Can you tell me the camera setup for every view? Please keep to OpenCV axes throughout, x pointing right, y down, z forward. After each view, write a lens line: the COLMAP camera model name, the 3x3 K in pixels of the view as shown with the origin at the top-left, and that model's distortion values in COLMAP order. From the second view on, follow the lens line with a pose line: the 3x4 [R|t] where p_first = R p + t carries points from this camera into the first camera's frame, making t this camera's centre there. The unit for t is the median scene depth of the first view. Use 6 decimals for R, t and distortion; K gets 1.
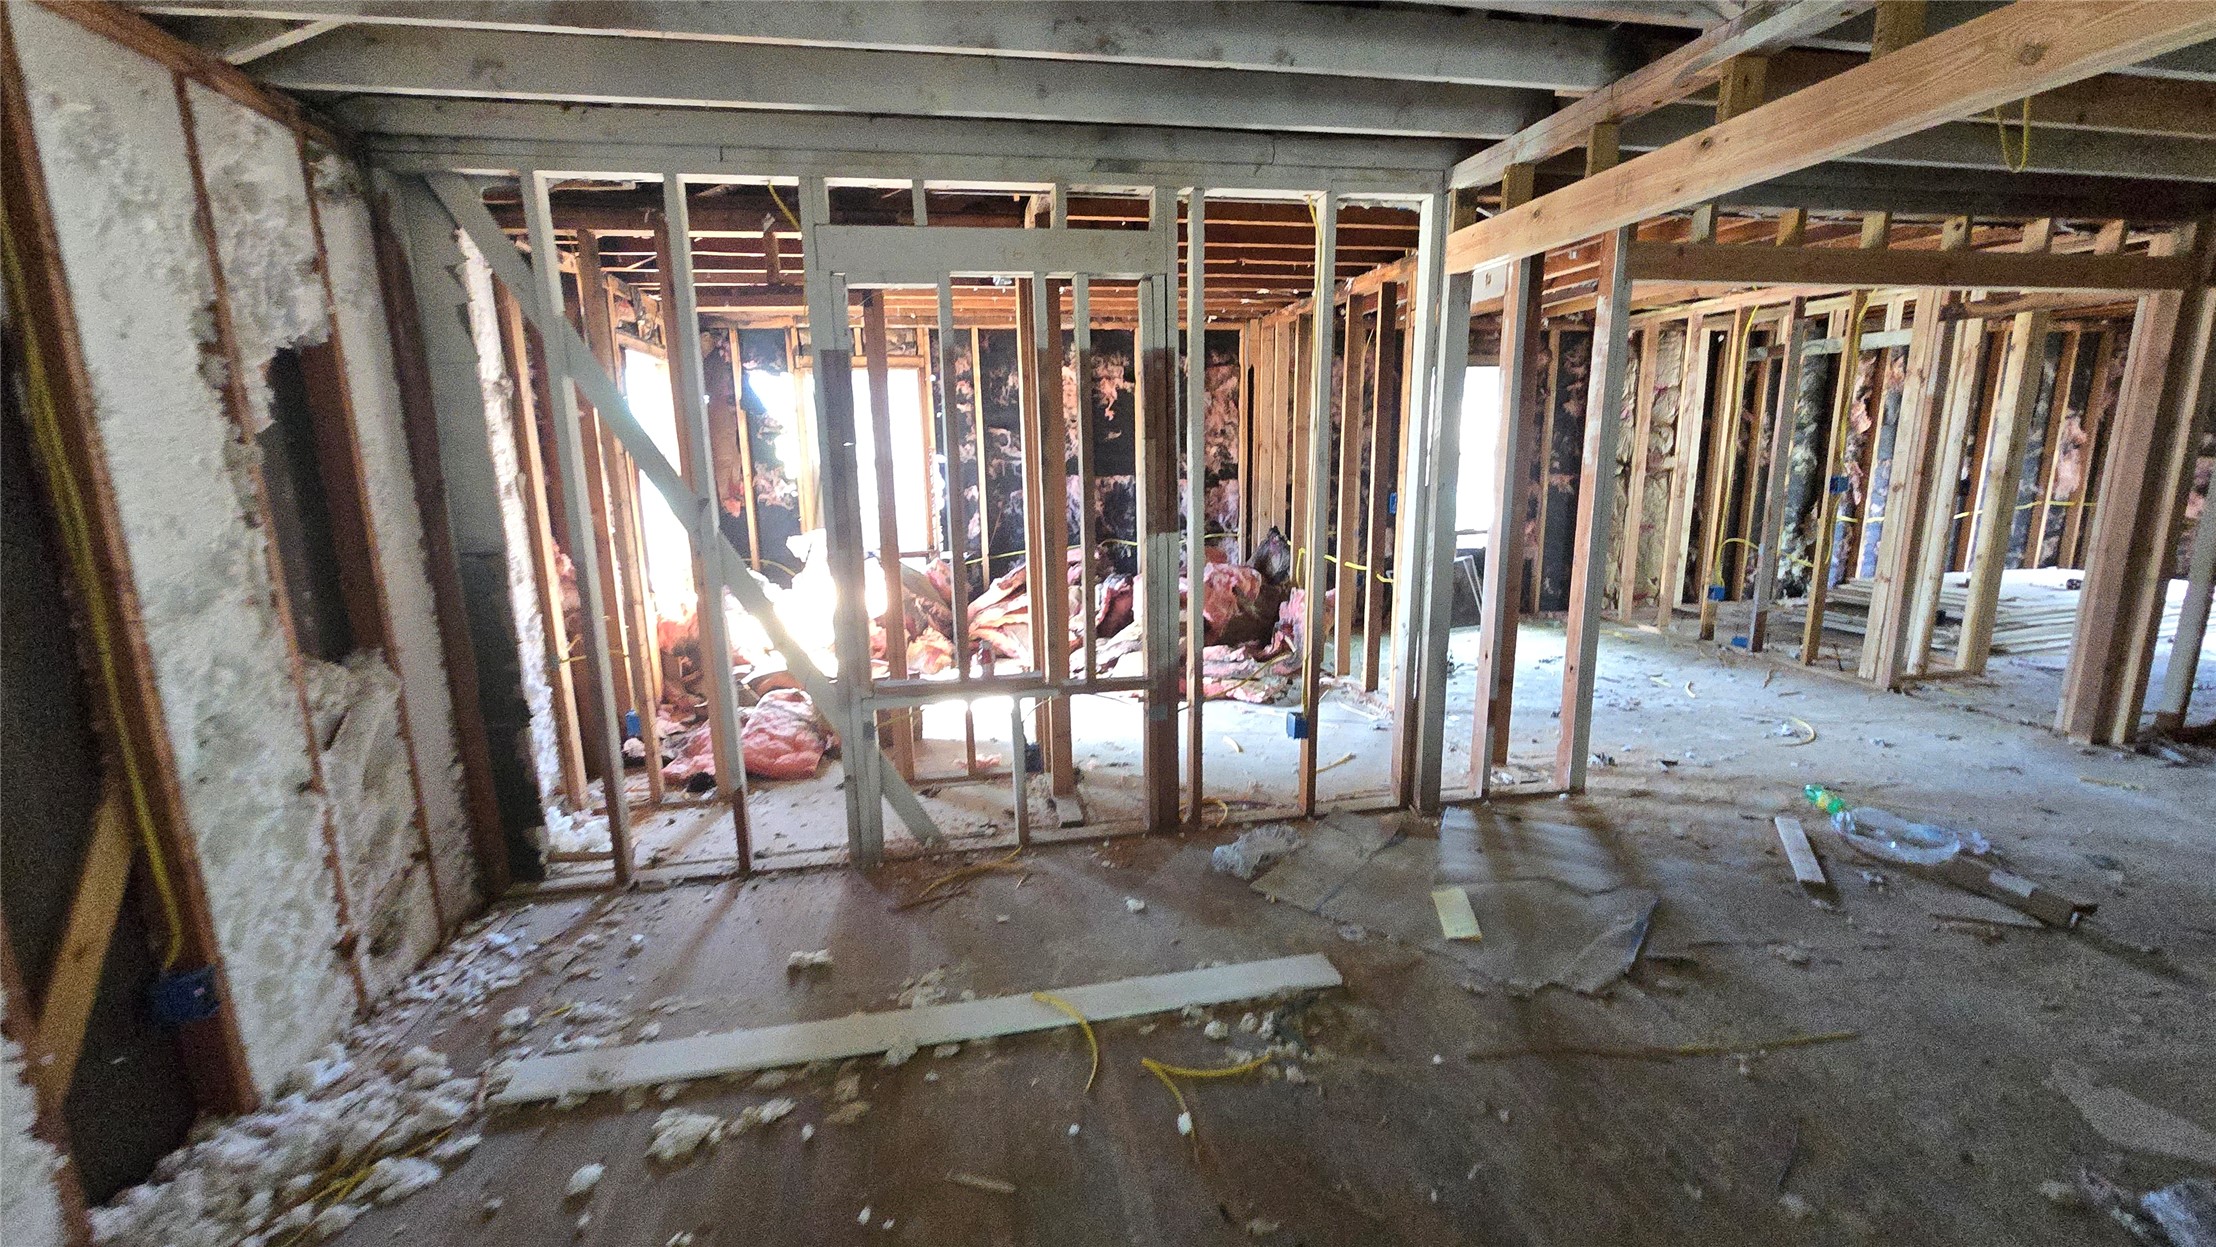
lens RADIAL K [[918.2, 0, 1106.6], [0, 918.2, 632.4], [0, 0, 1]] dist [0.001319, -0.000498]
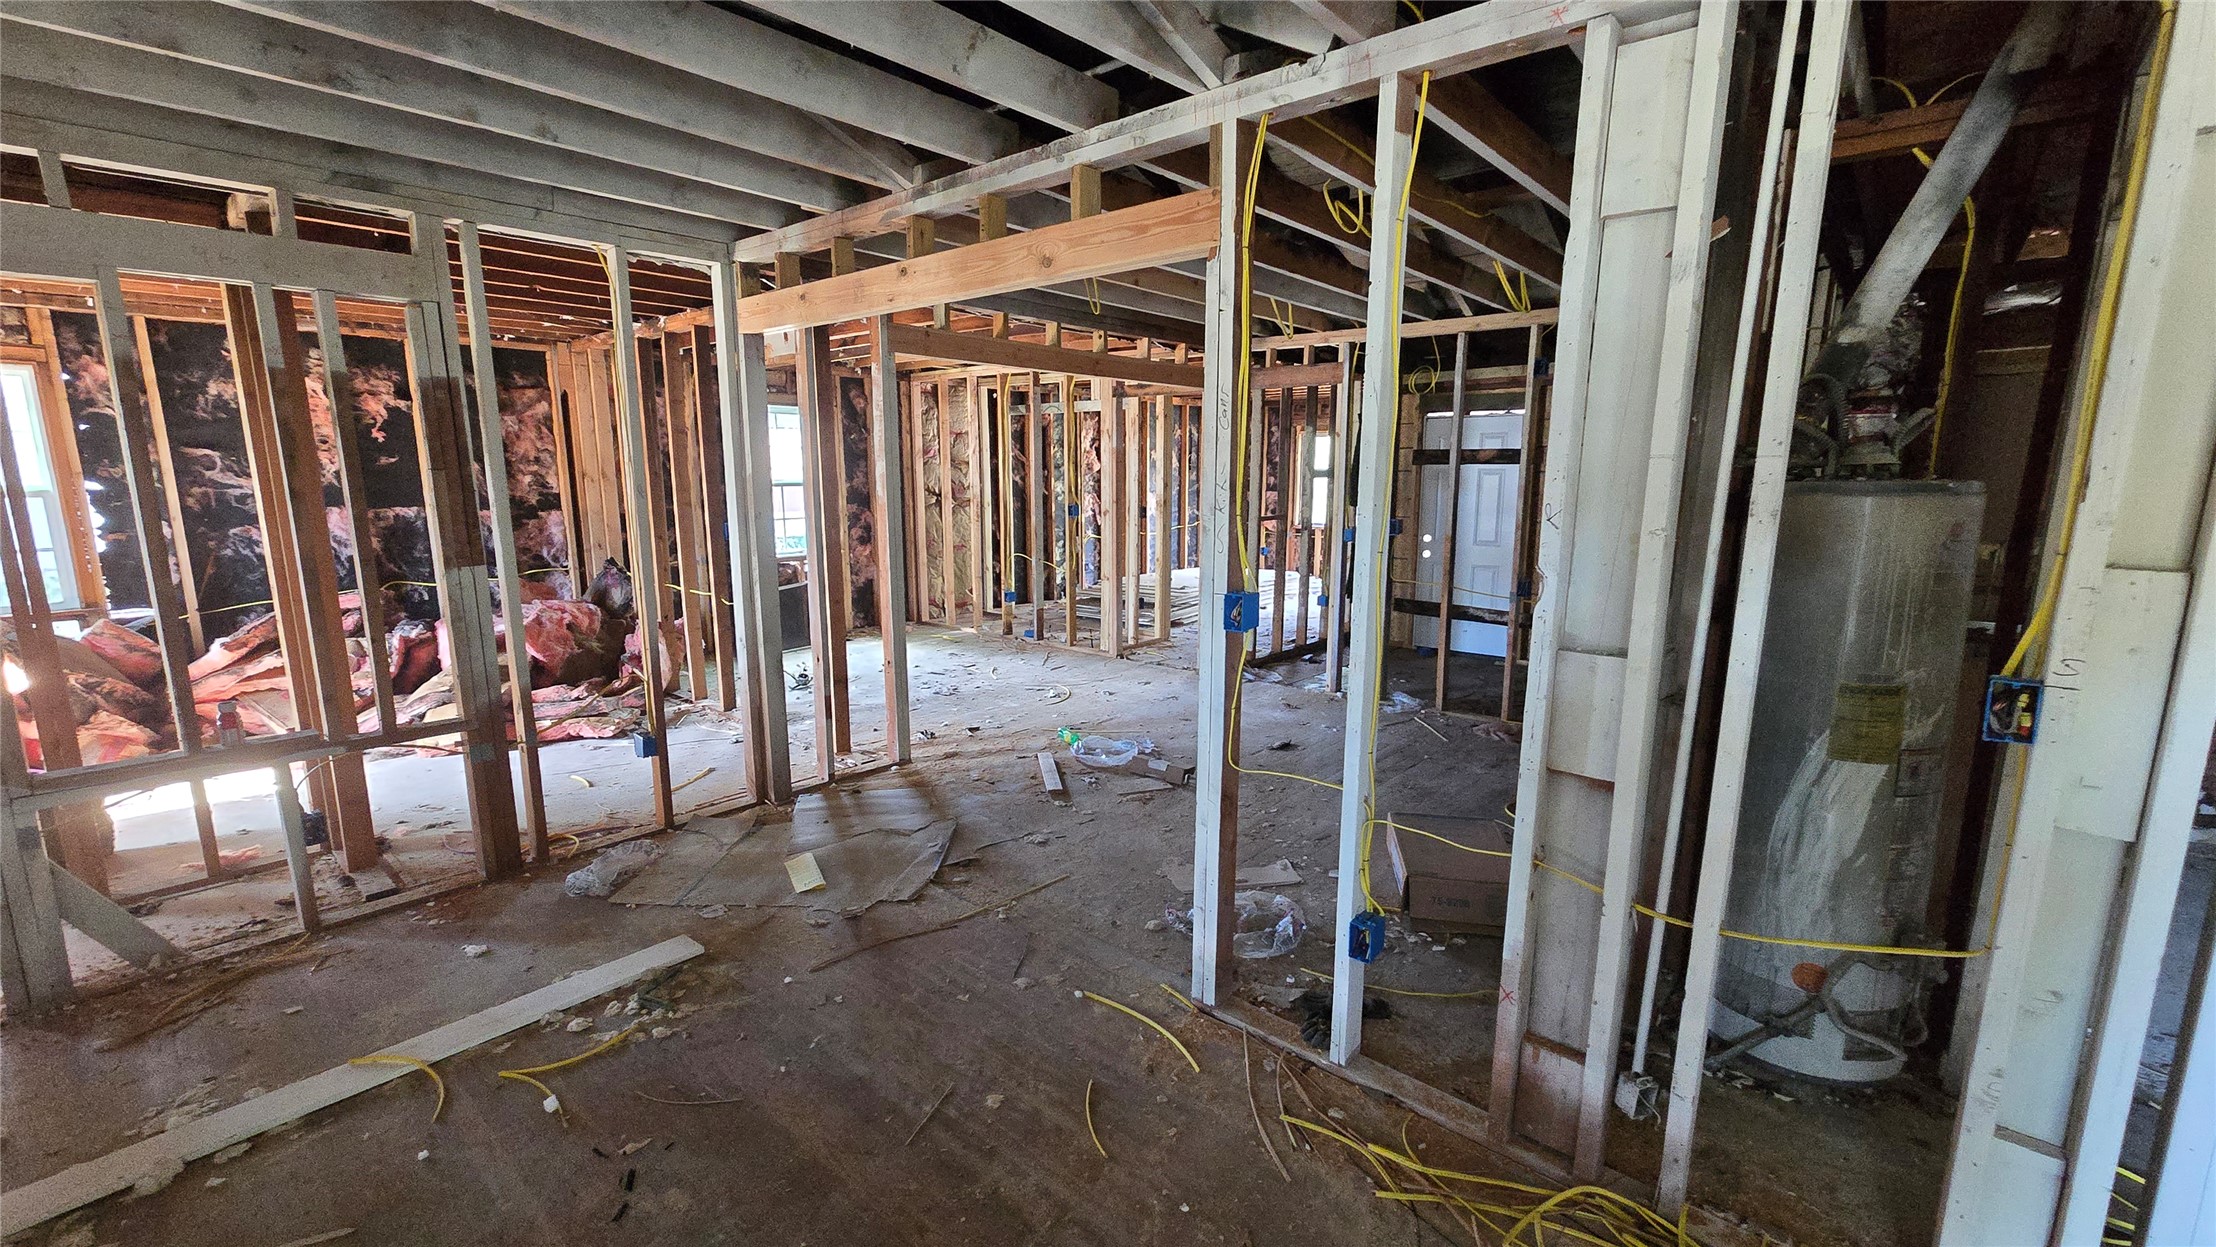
lens RADIAL K [[923.7, 0, 1127.0], [0, 923.7, 635.6], [0, 0, 1]] dist [0.001062, 0.000581]
pose [[0.780314, -0.091661, 0.618635, -0.004080], [0.109148, 0.993979, 0.009600, 0.024846], [-0.615790, 0.060032, 0.785620, -0.153618]]
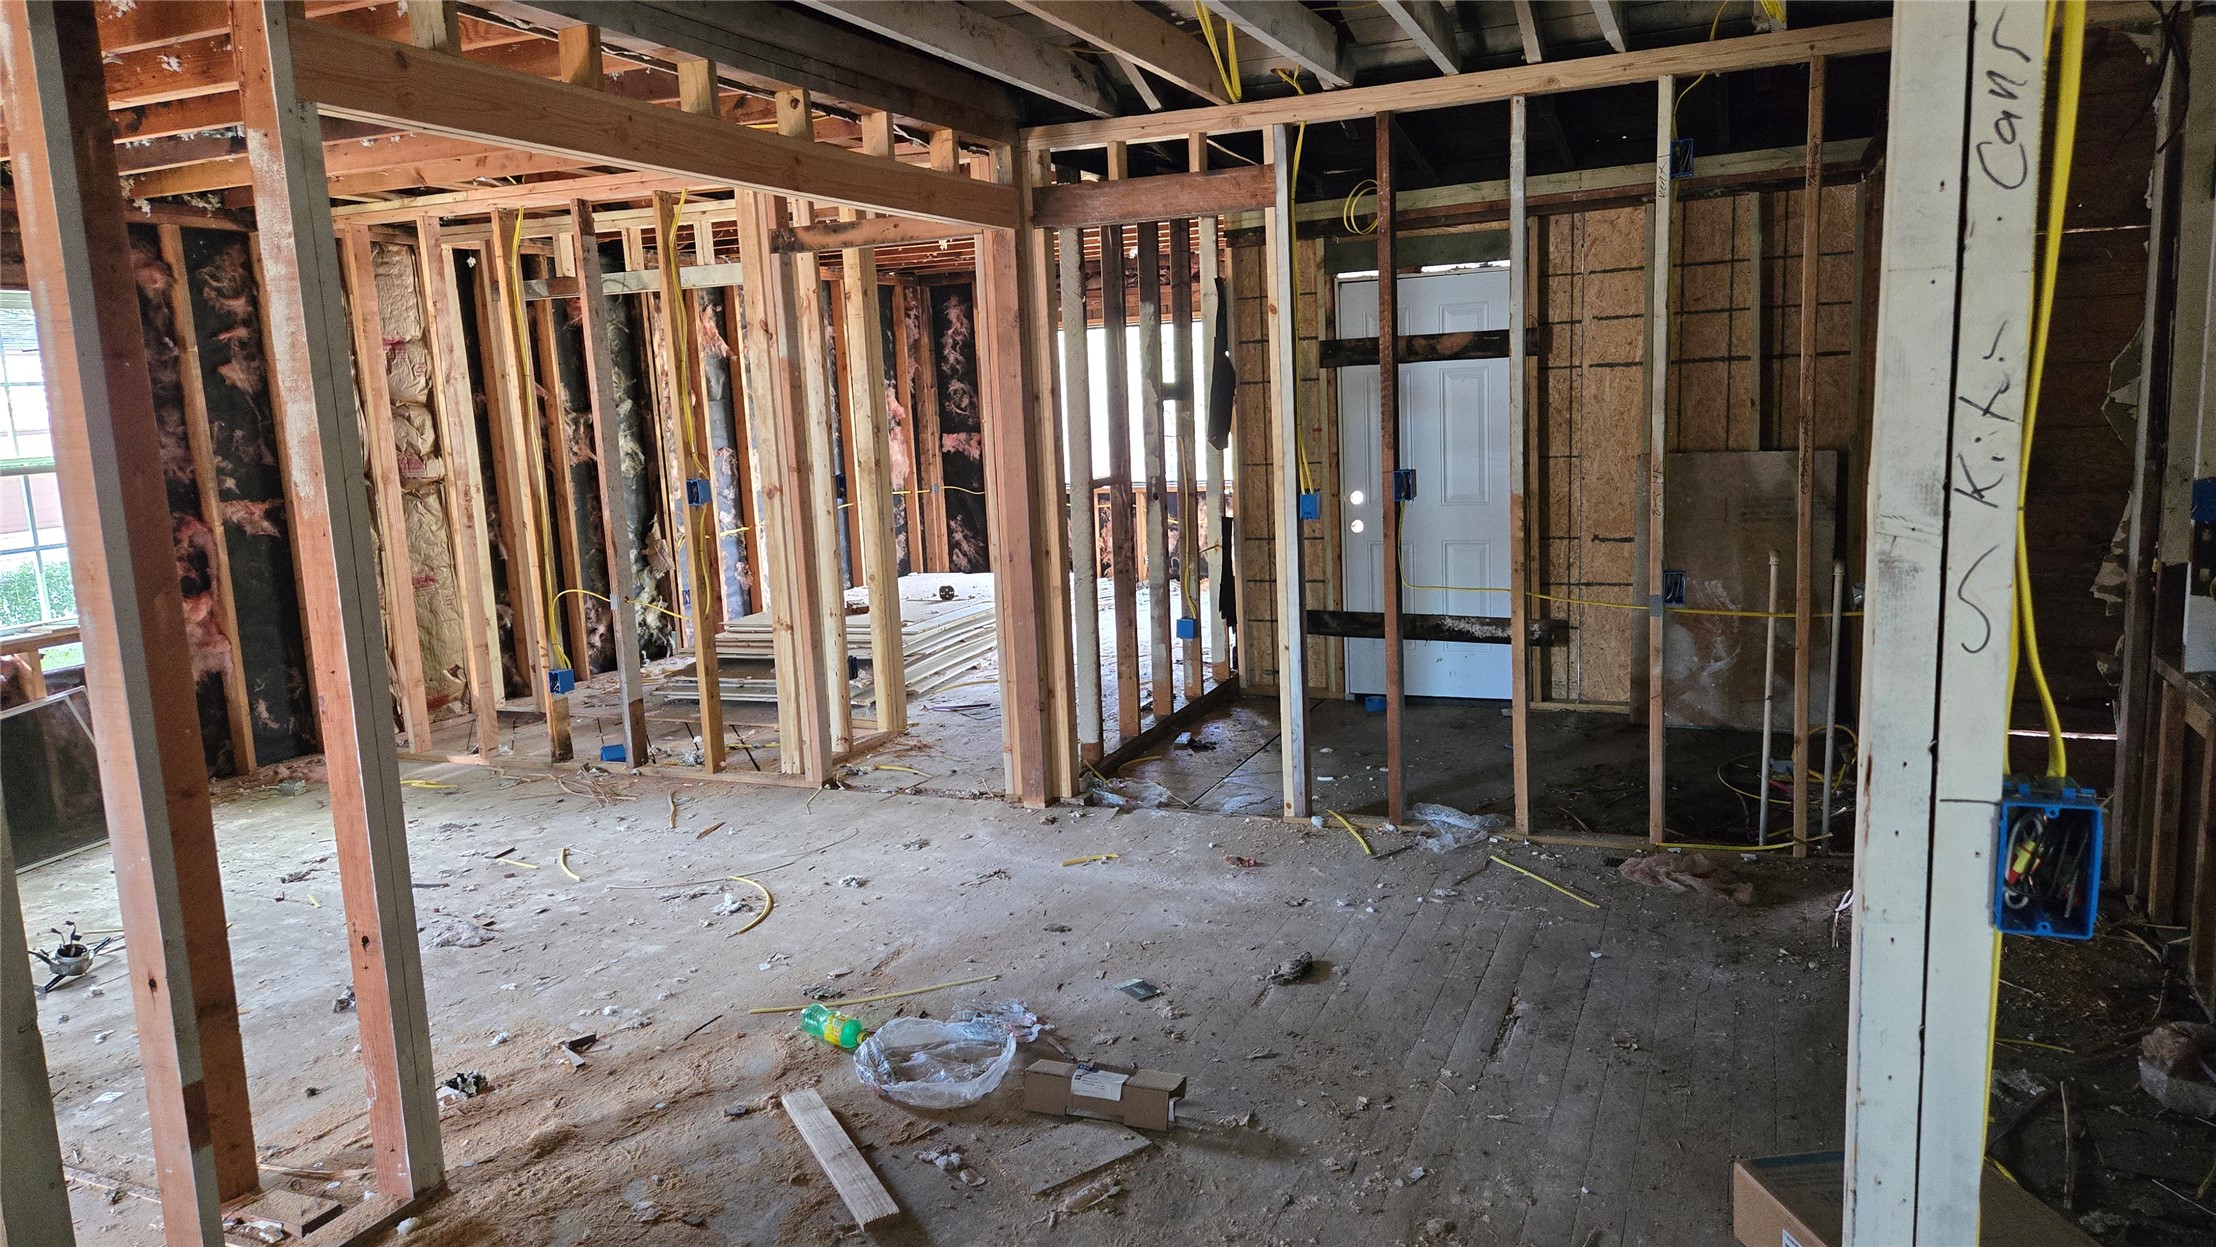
lens RADIAL K [[1482.7, 0, 1110.3], [0, 1482.7, 616.1], [0, 0, 1]] dist [0.083229, -0.072798]
pose [[0.560230, -0.134509, 0.817343, 0.117898], [0.200878, 0.979335, 0.023480, -0.057966], [-0.803611, 0.151032, 0.575673, 0.237754]]
